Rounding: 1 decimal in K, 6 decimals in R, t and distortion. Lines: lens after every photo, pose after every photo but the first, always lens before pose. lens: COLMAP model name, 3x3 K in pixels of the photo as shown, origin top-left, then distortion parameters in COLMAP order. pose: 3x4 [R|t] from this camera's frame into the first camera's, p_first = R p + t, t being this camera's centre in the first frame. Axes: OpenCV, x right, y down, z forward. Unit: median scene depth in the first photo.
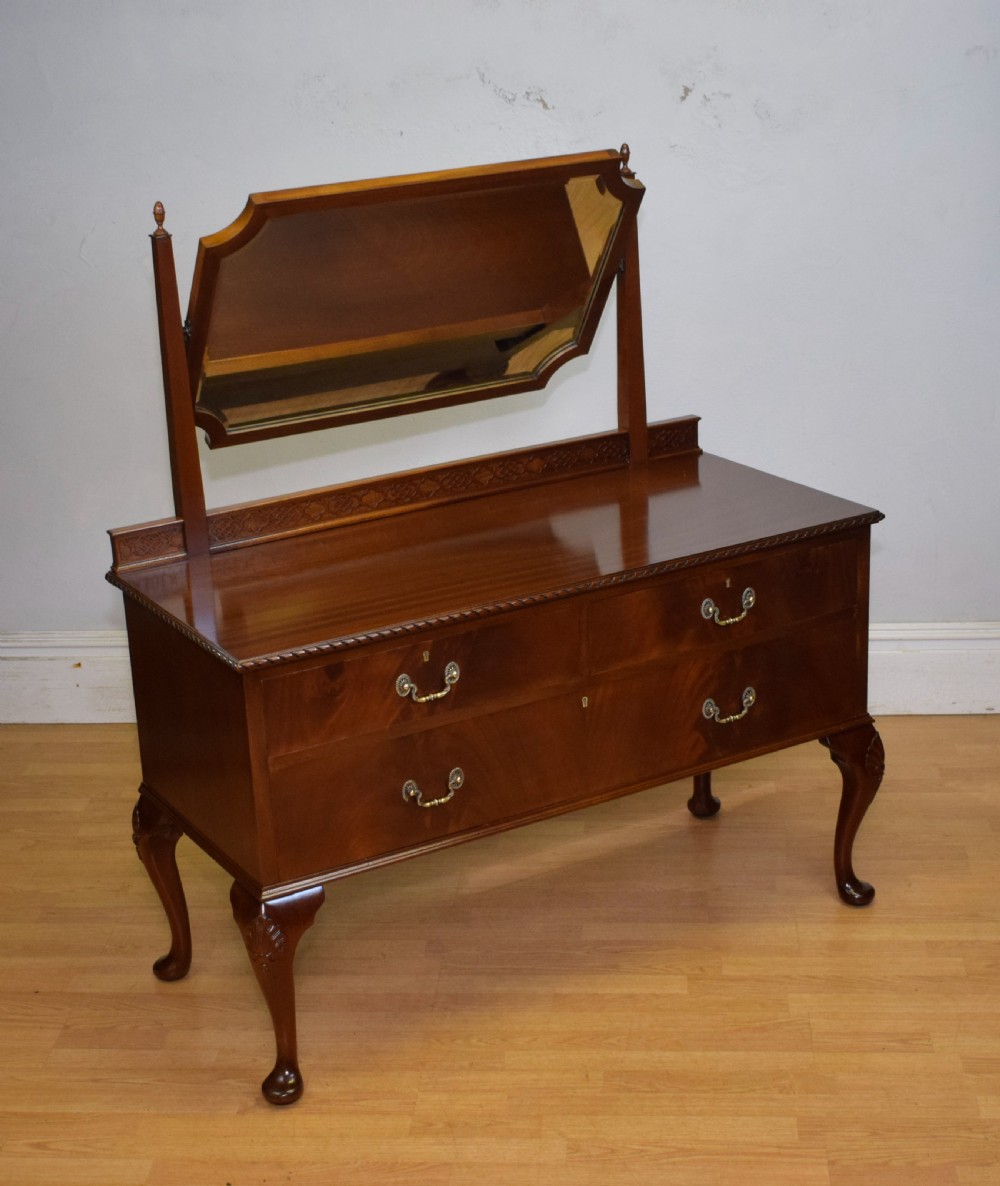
lens RADIAL K [[2096.6, 0, 477.8], [0, 2096.6, 632.1], [0, 0, 1]] dist [-0.013613, 0.013112]
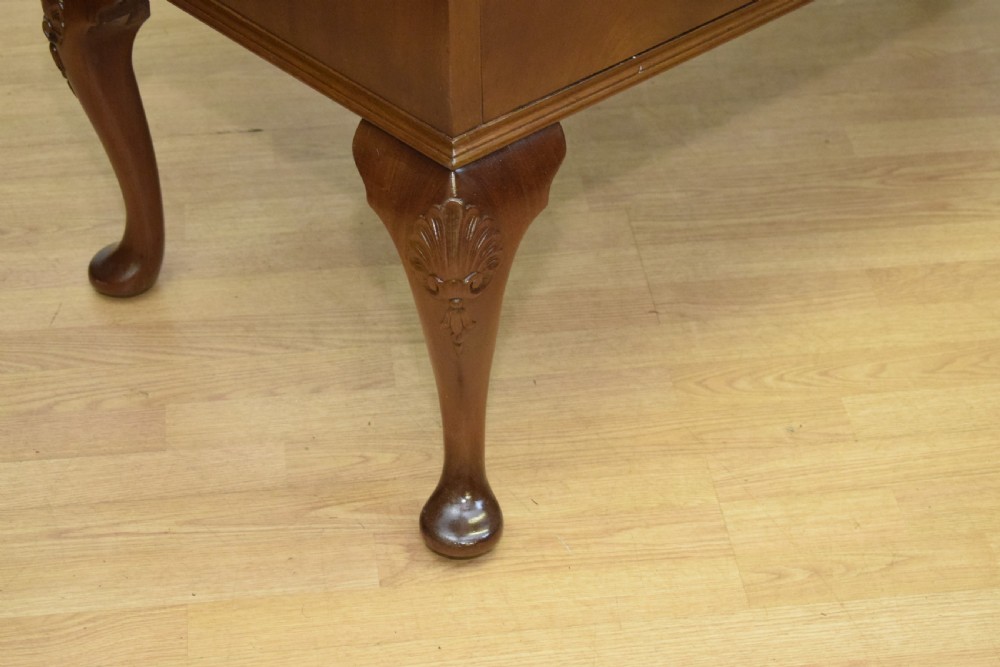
lens RADIAL K [[2287.6, 0, 501.9], [0, 2287.6, 333.9], [0, 0, 1]] dist [-0.035859, 0.137973]
pose [[0.977937, -0.086230, 0.190273, -0.171123], [0.030532, 0.960049, 0.278161, 0.022081], [-0.206657, -0.266215, 0.941500, 0.466257]]
